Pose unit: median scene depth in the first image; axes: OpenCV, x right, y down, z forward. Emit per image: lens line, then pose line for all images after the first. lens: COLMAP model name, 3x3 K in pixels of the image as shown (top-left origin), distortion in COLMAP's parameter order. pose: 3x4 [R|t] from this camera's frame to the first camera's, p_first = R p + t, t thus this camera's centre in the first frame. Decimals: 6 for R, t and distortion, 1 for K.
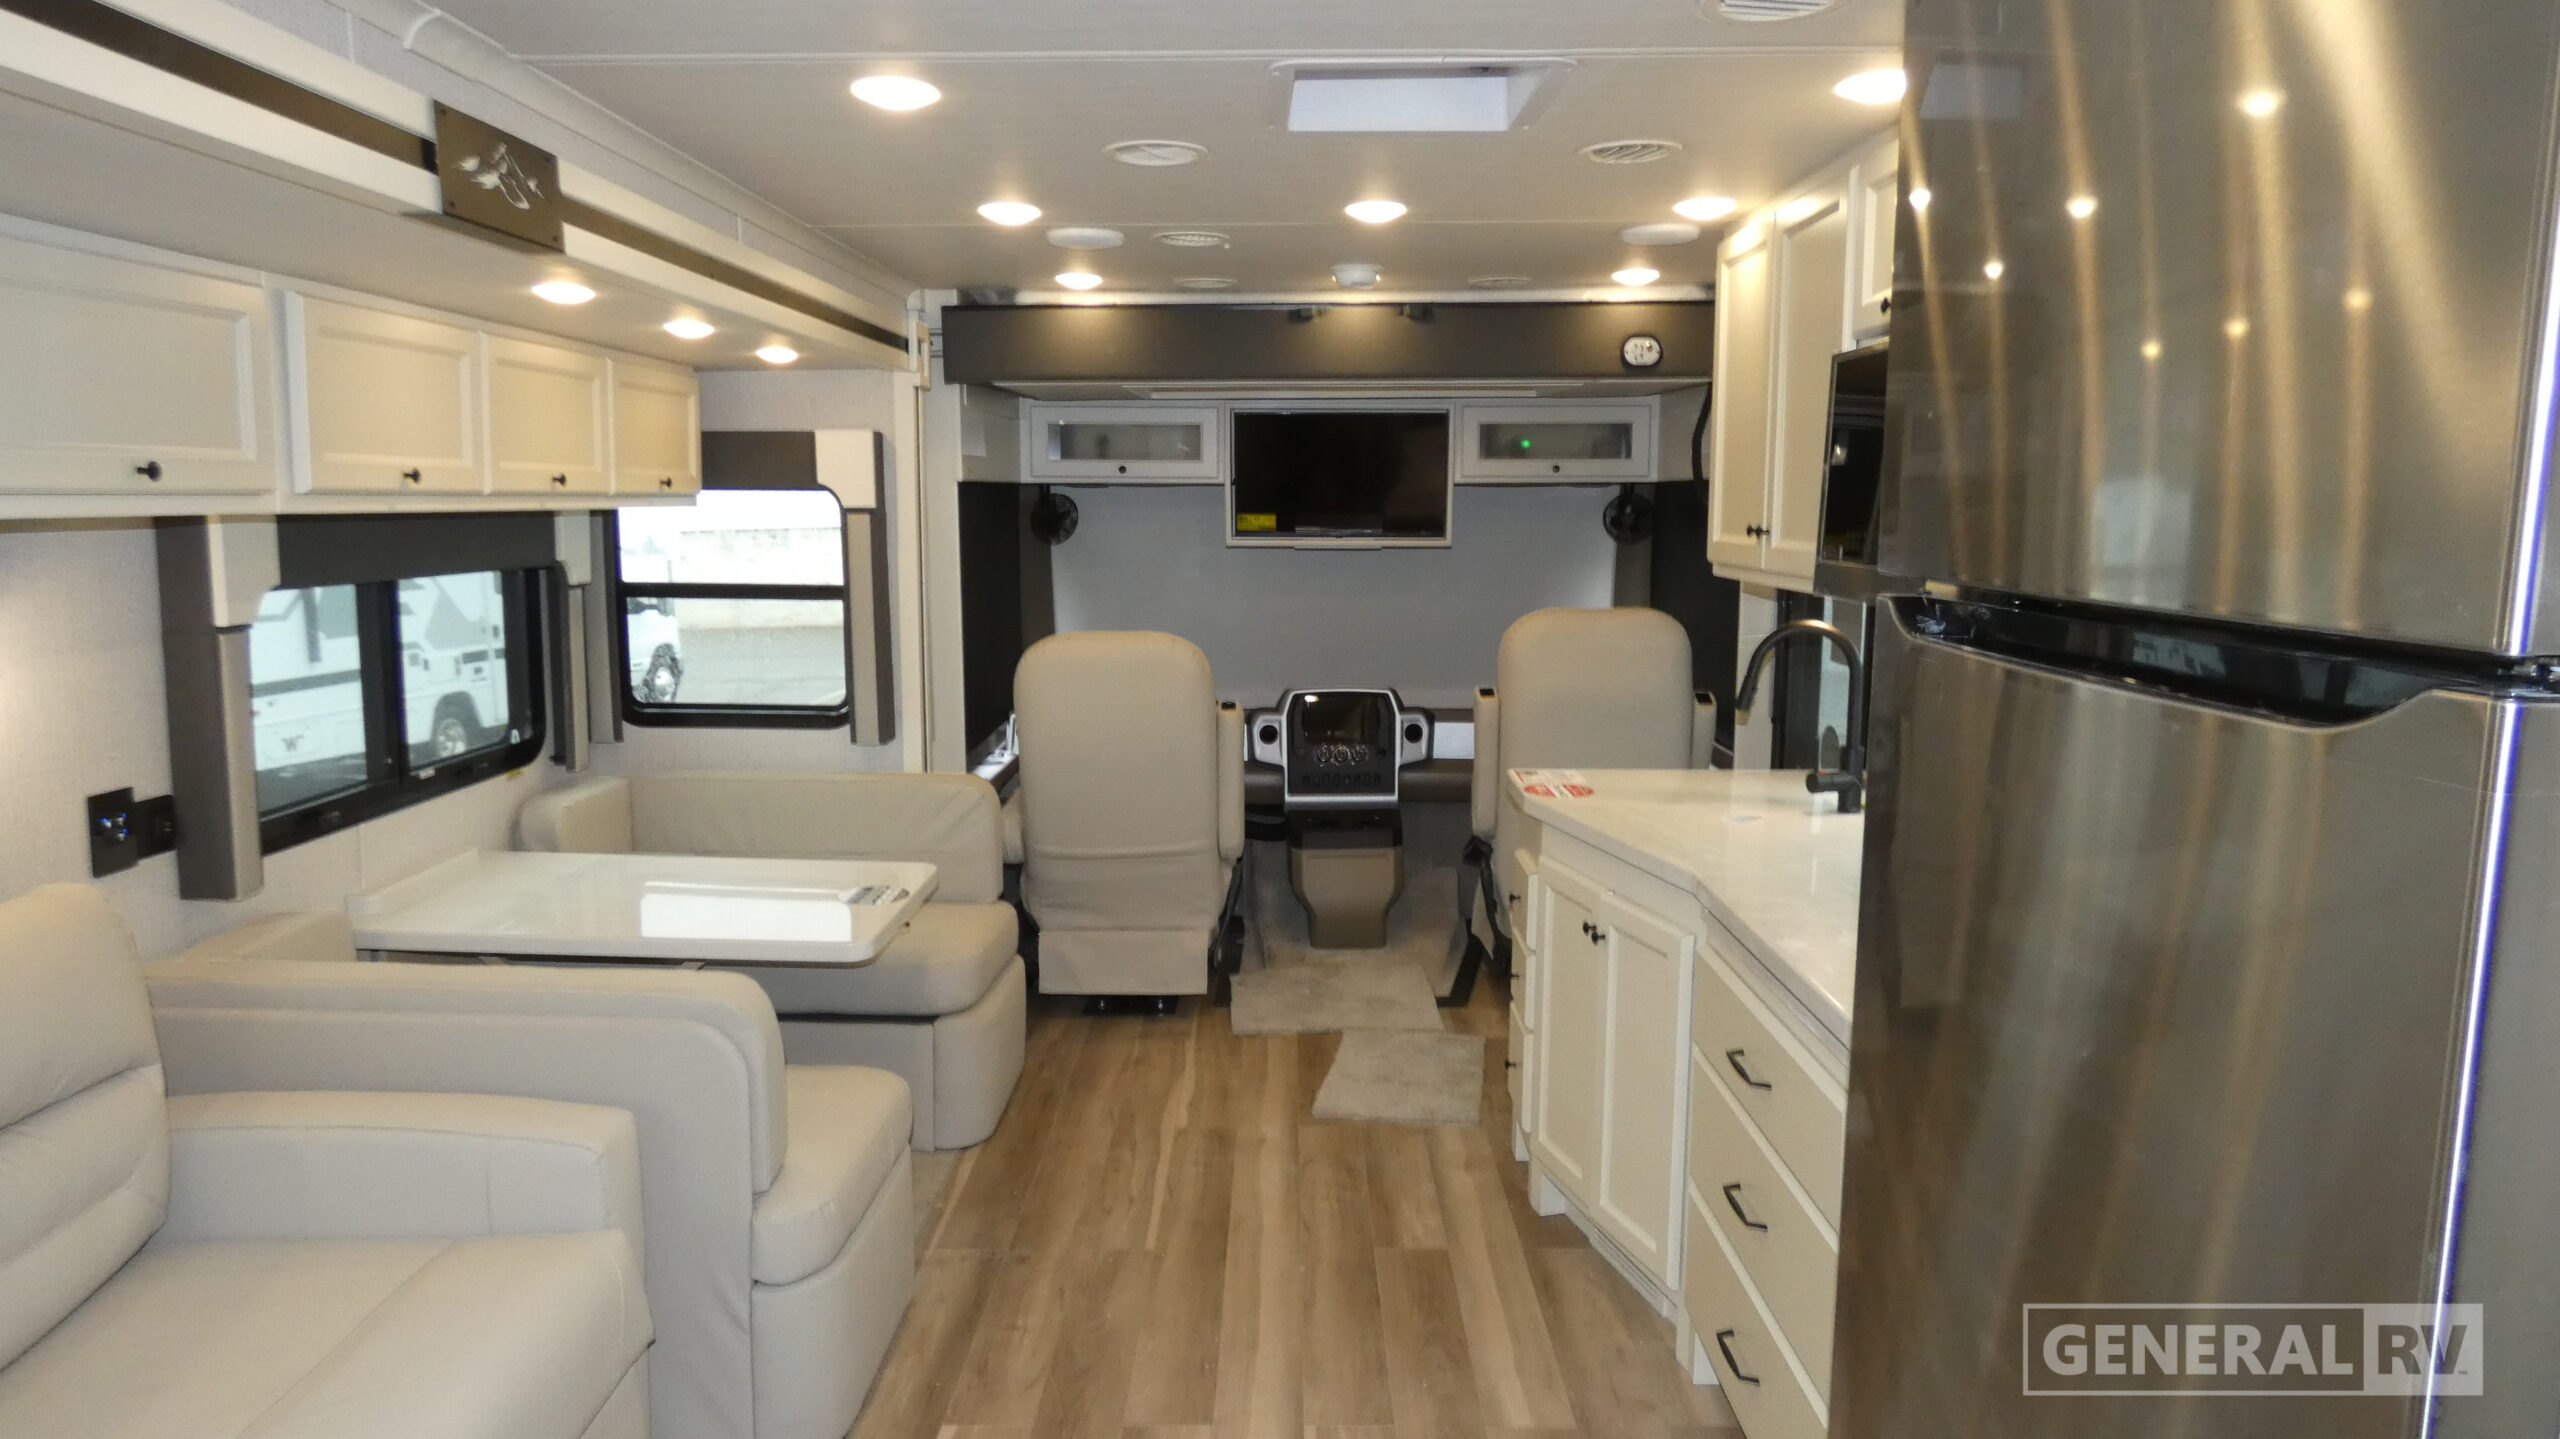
lens RADIAL K [[1525.0, 0, 1273.4], [0, 1525.0, 719.7], [0, 0, 1]] dist [-0.008479, 0.000567]
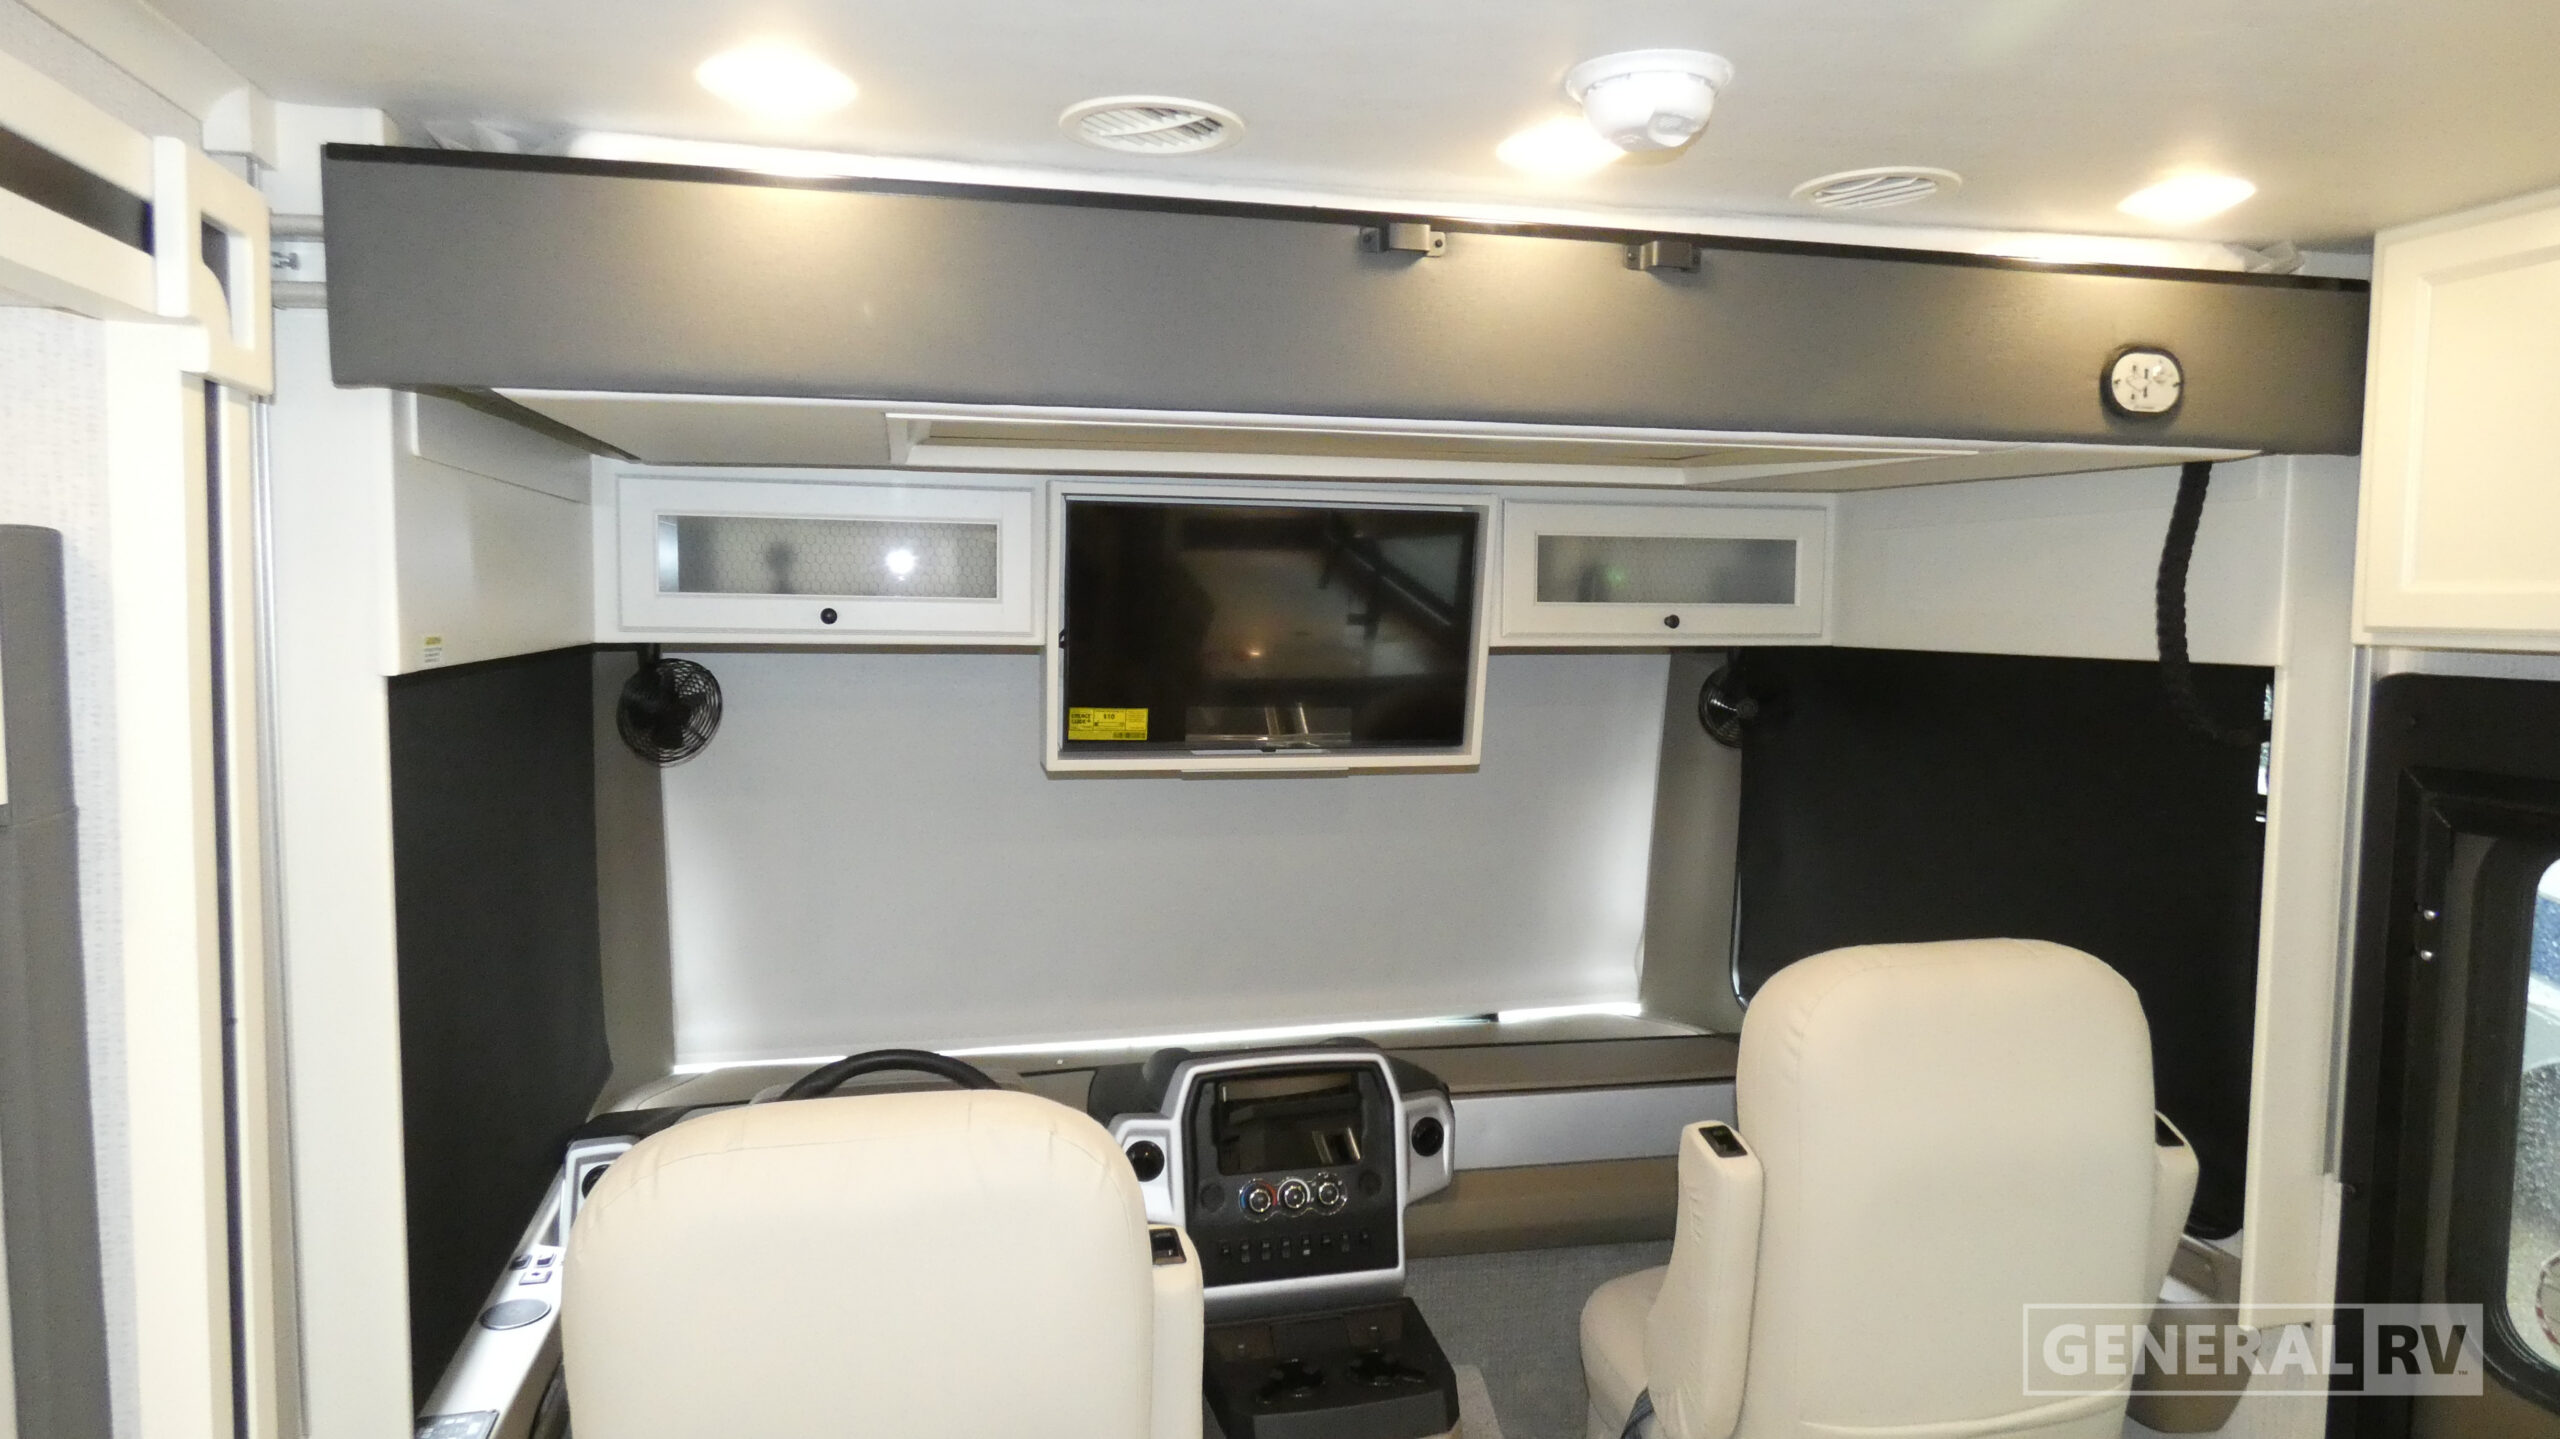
lens RADIAL K [[1525.0, 0, 1273.4], [0, 1525.0, 719.7], [0, 0, 1]] dist [-0.008479, 0.000567]
pose [[0.969077, -0.008200, 0.246623, -0.082322], [0.024366, 0.997743, -0.062570, -0.099933], [-0.245554, 0.066644, 0.967089, 0.516755]]
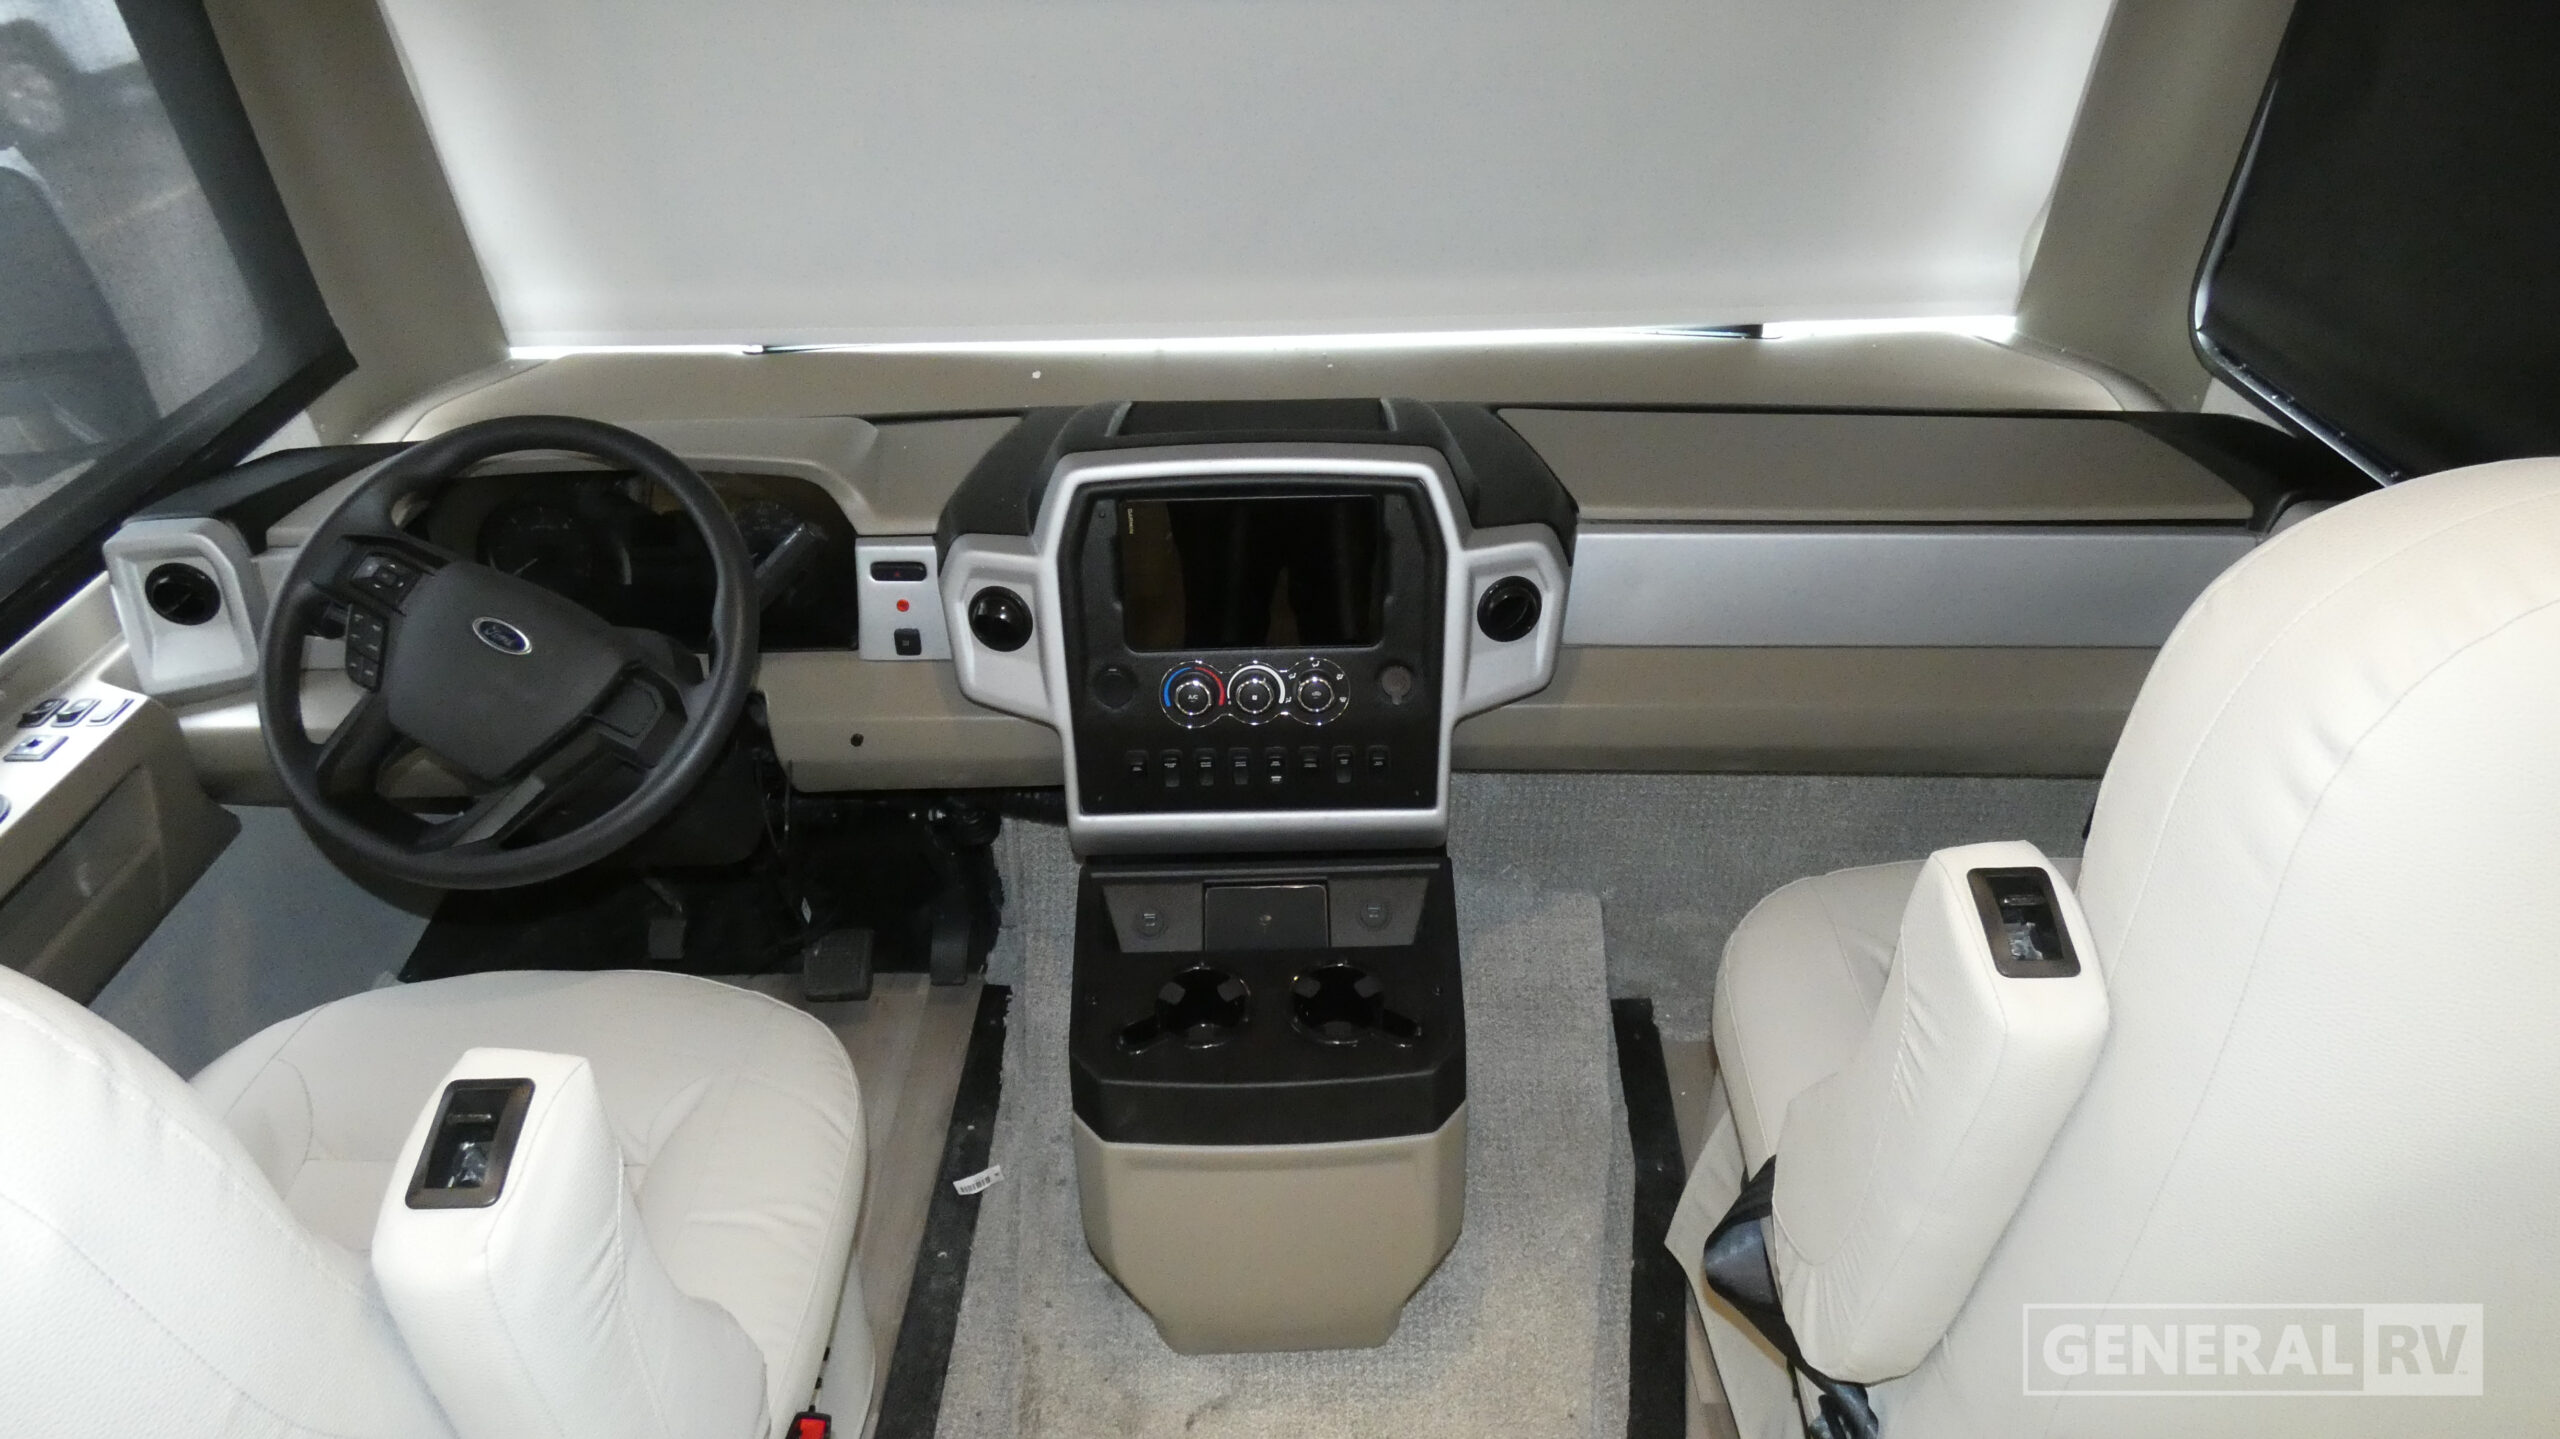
lens RADIAL K [[1525.0, 0, 1273.4], [0, 1525.0, 719.7], [0, 0, 1]] dist [-0.008479, 0.000567]
pose [[0.999882, -0.014895, 0.003685, 0.046907], [0.011664, 0.893867, 0.448180, -0.101625], [-0.009970, -0.448084, 0.893936, 0.742516]]
